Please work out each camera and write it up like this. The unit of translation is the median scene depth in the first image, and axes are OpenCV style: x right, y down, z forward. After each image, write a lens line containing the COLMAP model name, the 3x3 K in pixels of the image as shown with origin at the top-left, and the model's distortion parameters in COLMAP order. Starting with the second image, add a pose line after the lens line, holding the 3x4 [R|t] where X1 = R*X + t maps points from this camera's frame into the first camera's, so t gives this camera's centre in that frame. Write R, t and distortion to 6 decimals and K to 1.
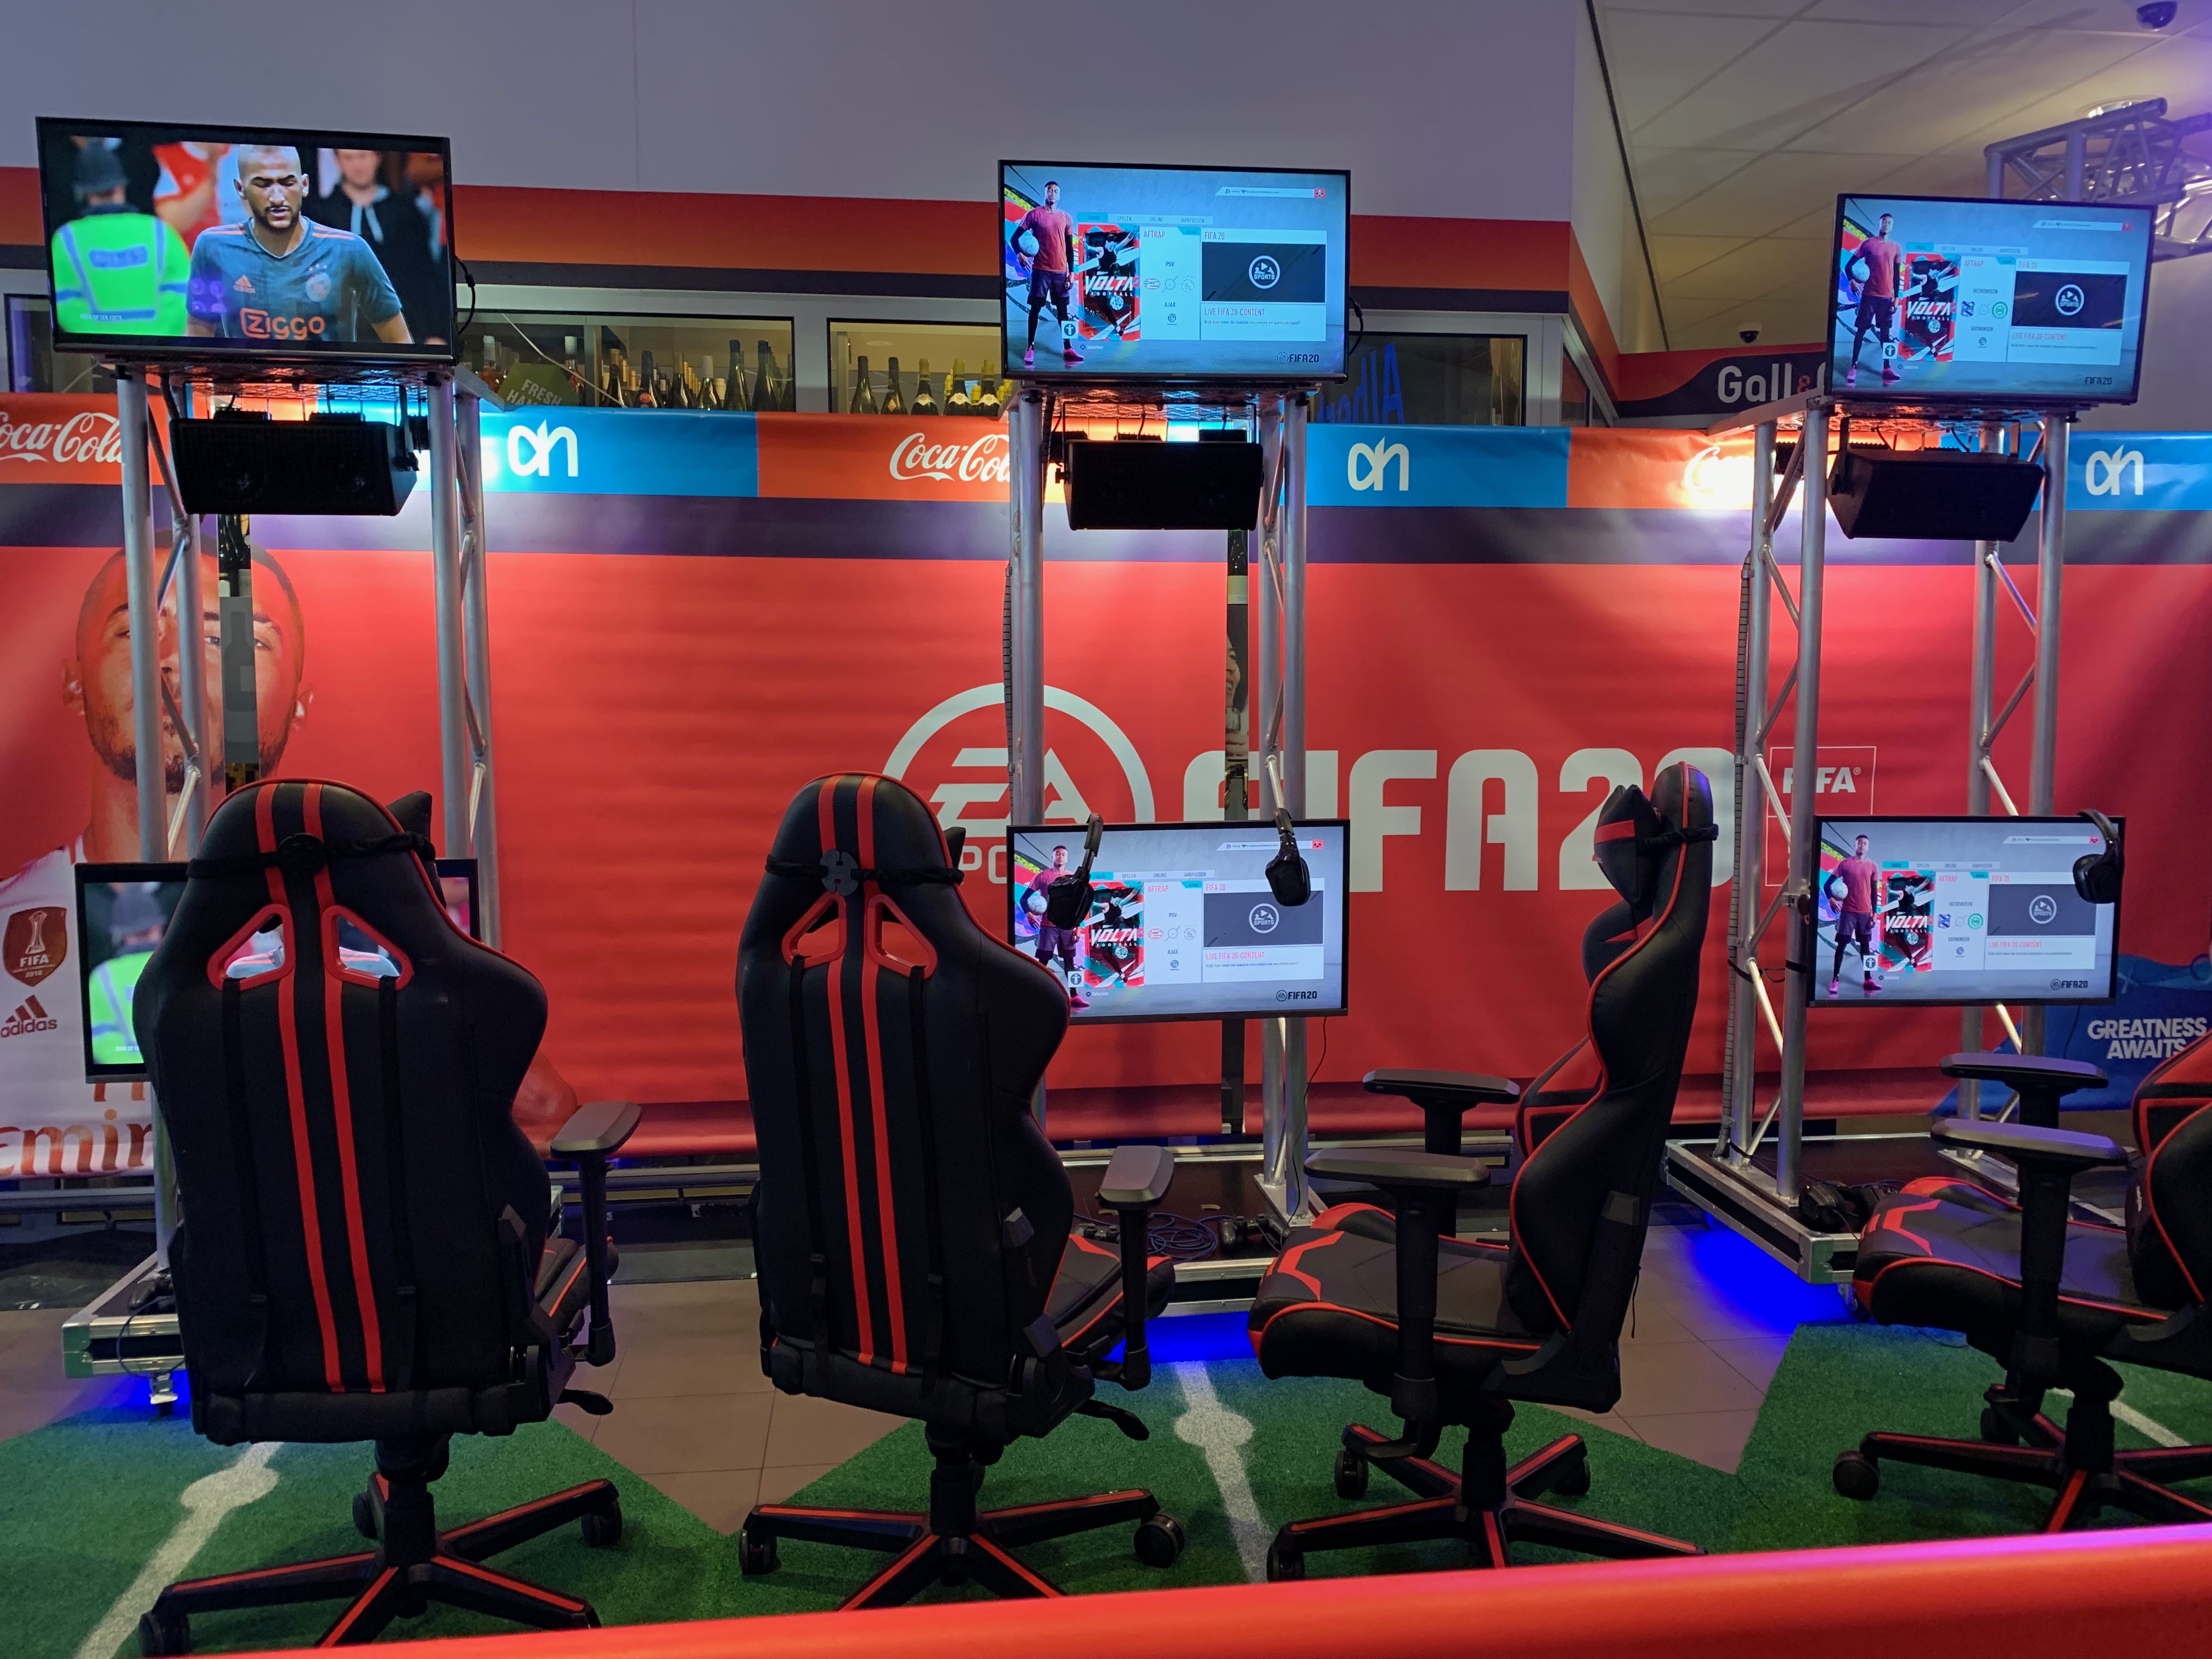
lens RADIAL K [[1735.5, 0, 1107.0], [0, 1735.5, 826.8], [0, 0, 1]] dist [0.036383, -0.054488]
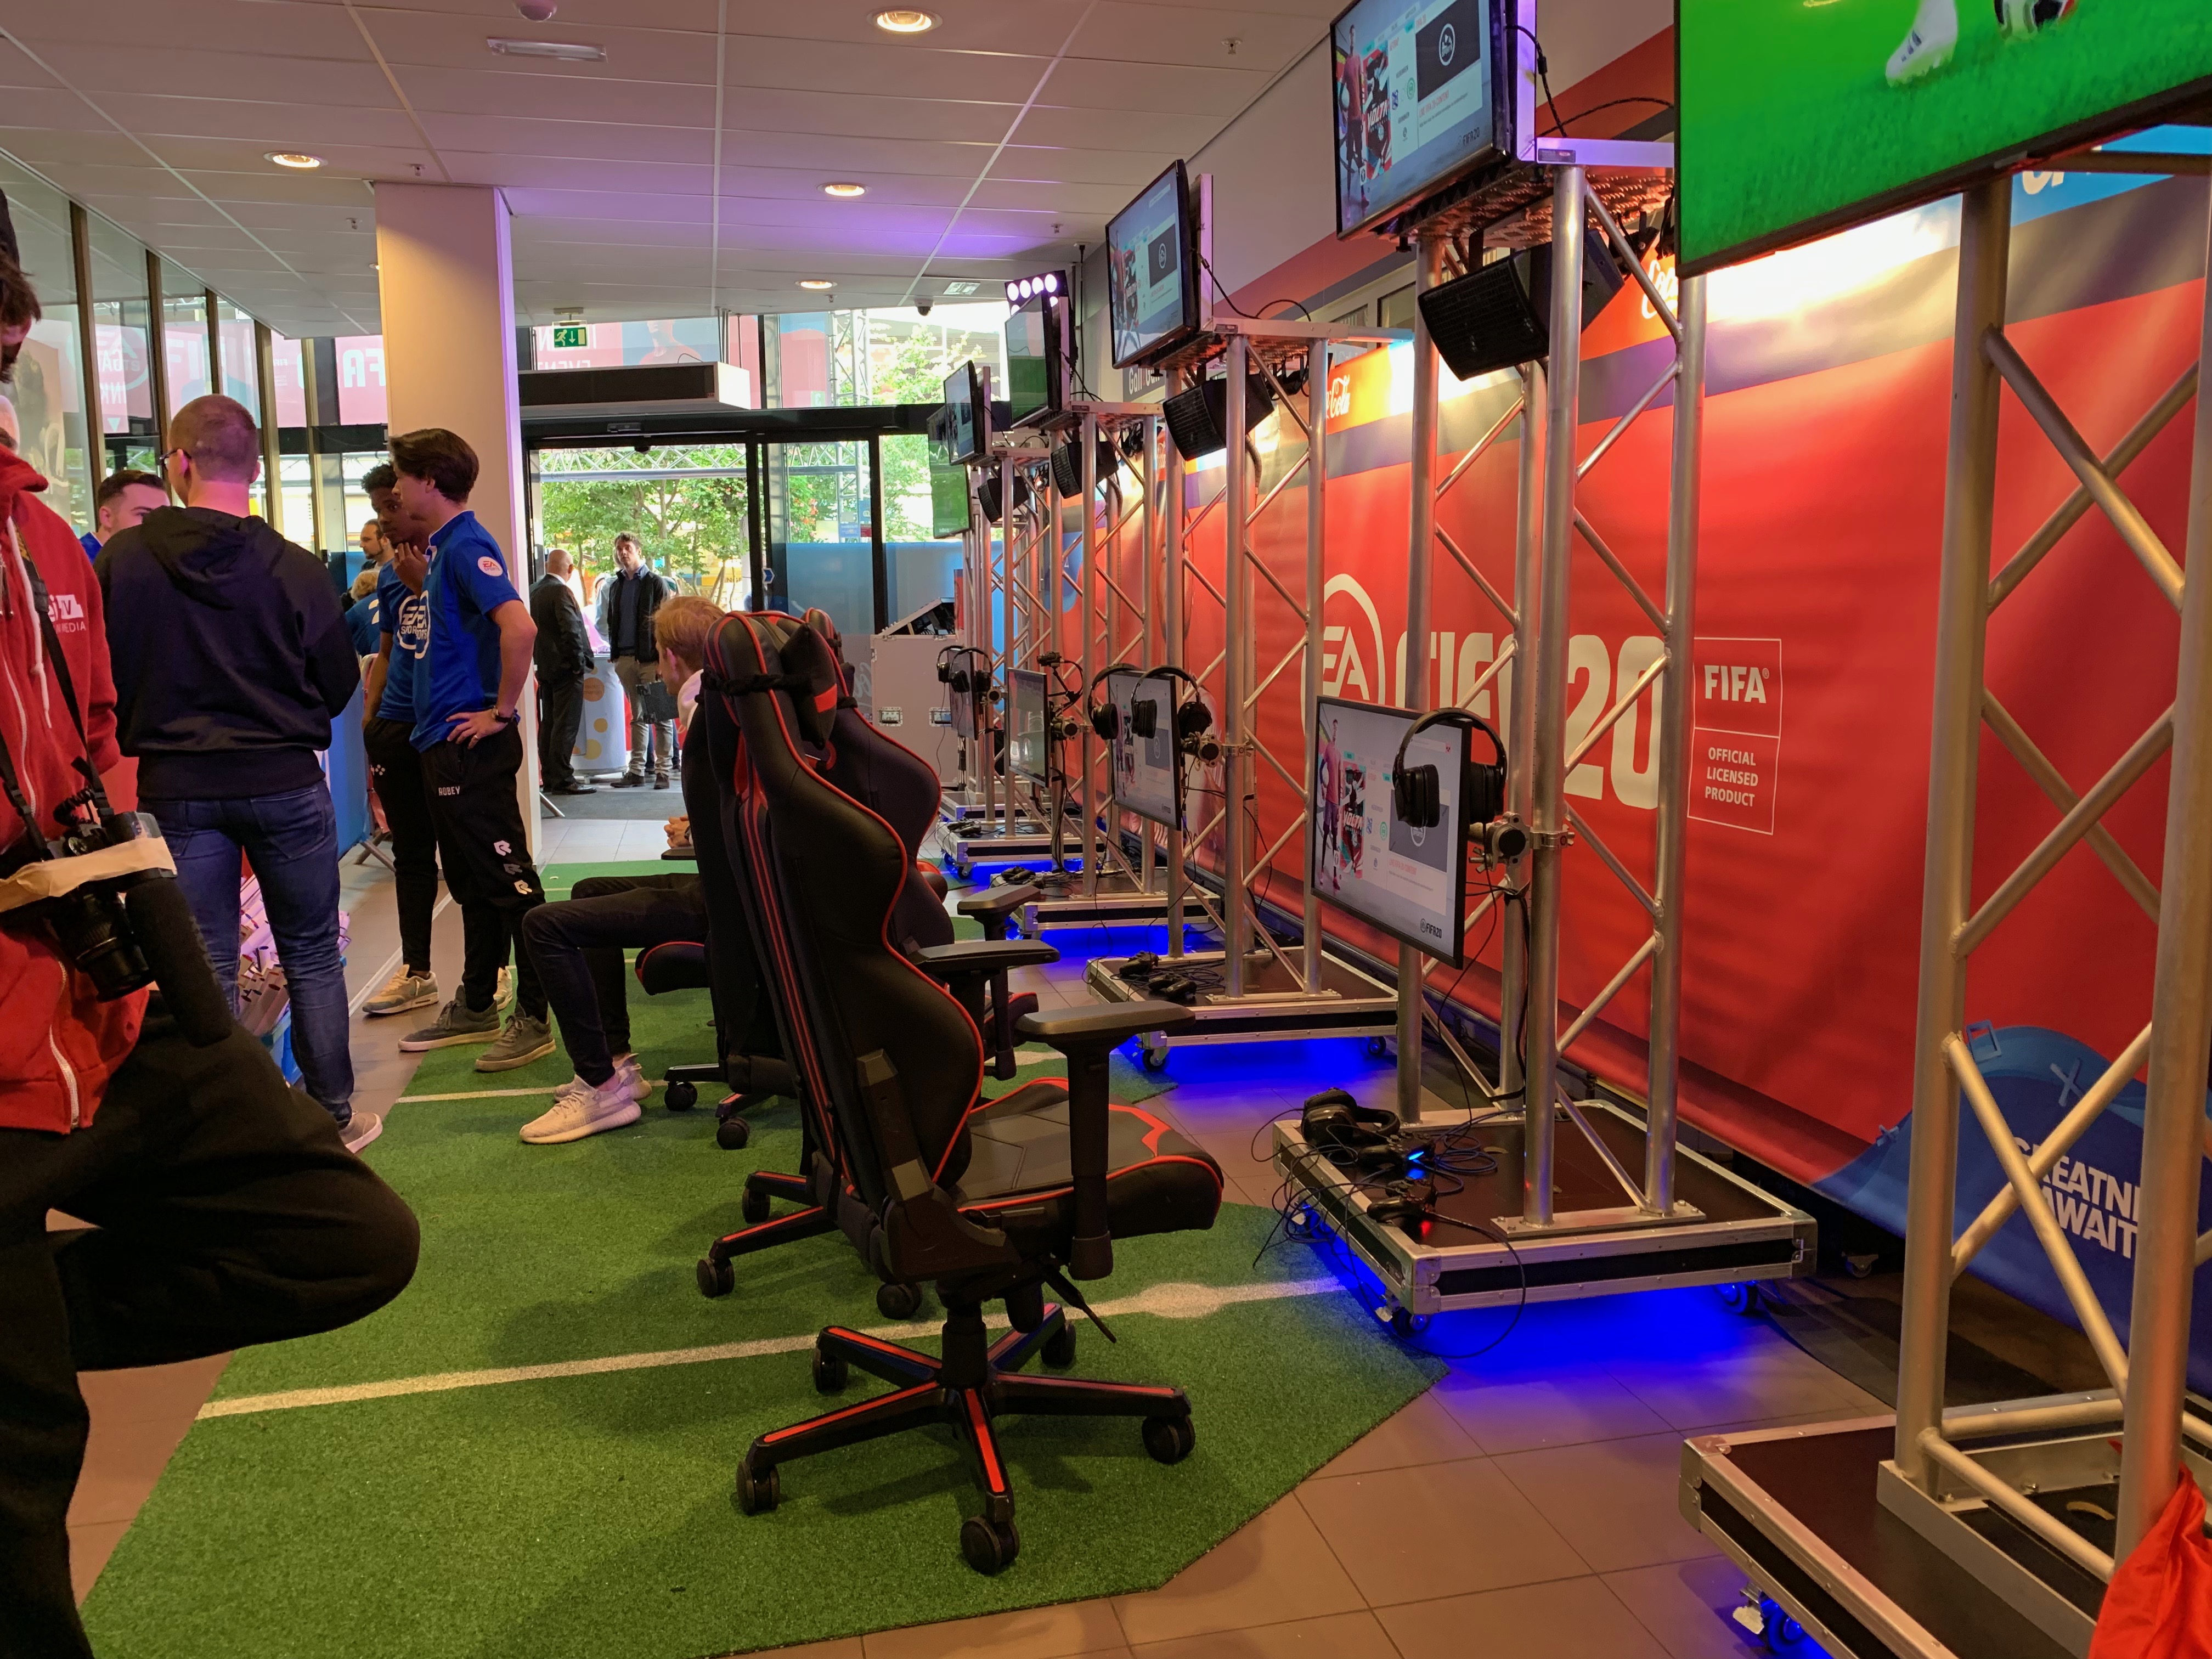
lens RADIAL K [[1733.3, 0, 1101.6], [0, 1733.3, 830.8], [0, 0, 1]] dist [0.006275, 0.059875]
pose [[0.088996, 0.124679, -0.988198, 1.286641], [-0.094319, 0.988731, 0.116252, -0.029061], [0.991556, 0.082860, 0.099753, 0.761550]]
